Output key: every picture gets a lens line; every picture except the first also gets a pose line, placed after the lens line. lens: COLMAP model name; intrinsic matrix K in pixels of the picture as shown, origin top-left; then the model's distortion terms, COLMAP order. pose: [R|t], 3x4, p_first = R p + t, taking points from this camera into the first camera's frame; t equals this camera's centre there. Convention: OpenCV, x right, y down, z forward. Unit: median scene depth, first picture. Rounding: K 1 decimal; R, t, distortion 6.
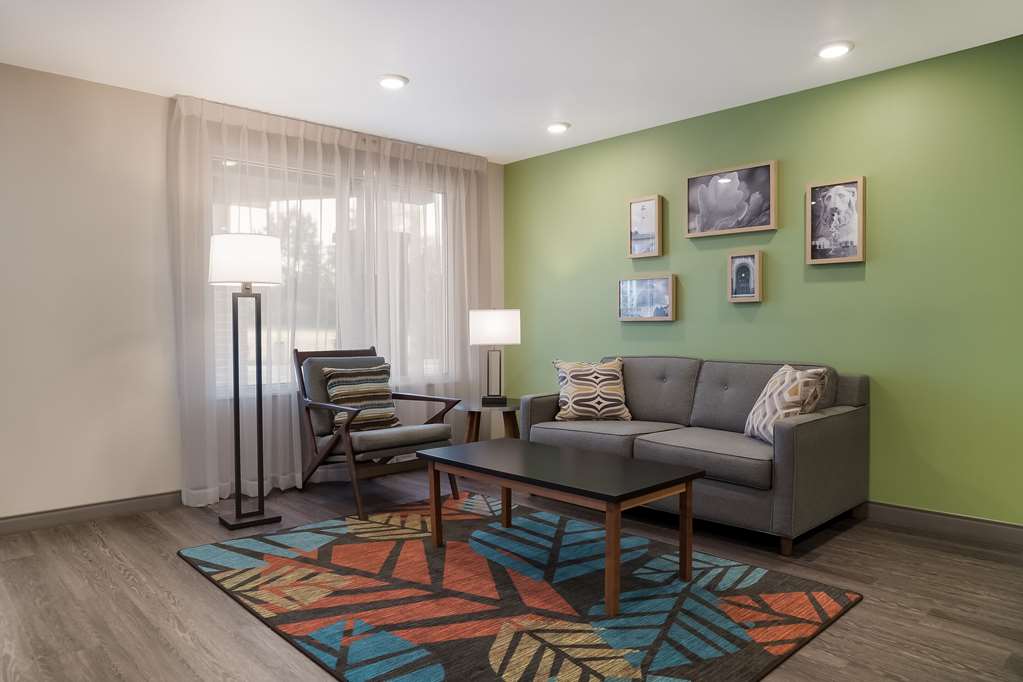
lens RADIAL K [[691.1, 0, 497.8], [0, 691.1, 336.2], [0, 0, 1]] dist [-0.079744, 0.062902]
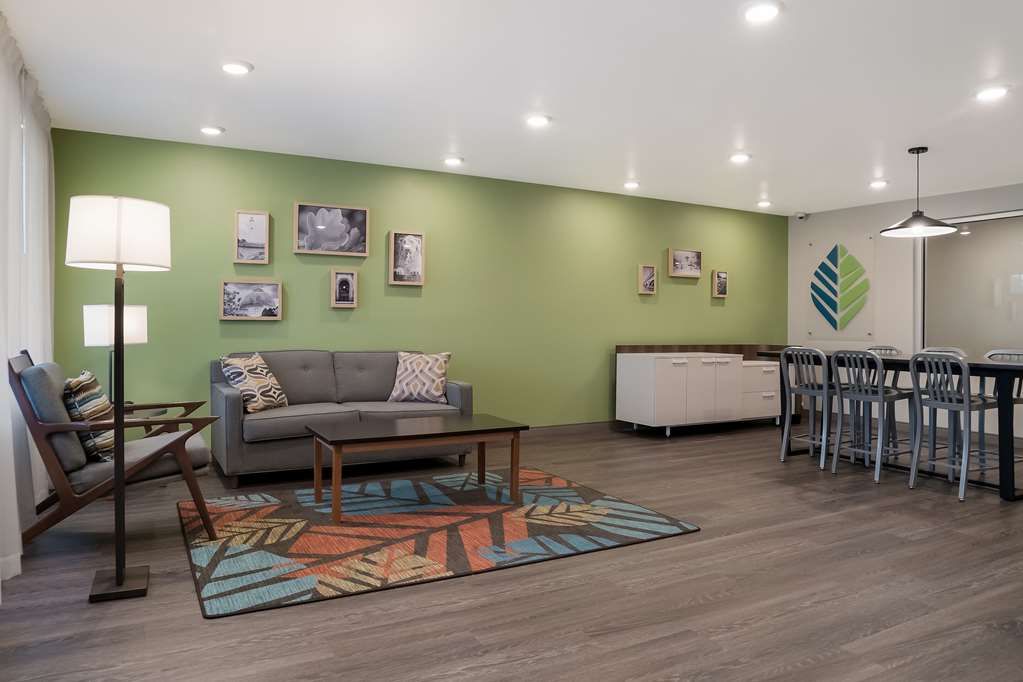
lens RADIAL K [[691.1, 0, 497.8], [0, 691.1, 336.2], [0, 0, 1]] dist [-0.079744, 0.062902]
pose [[0.233992, -0.005897, 0.972221, -0.986799], [0.009513, 0.999948, 0.003775, 0.004271], [-0.972192, 0.008365, 0.234036, 0.442830]]
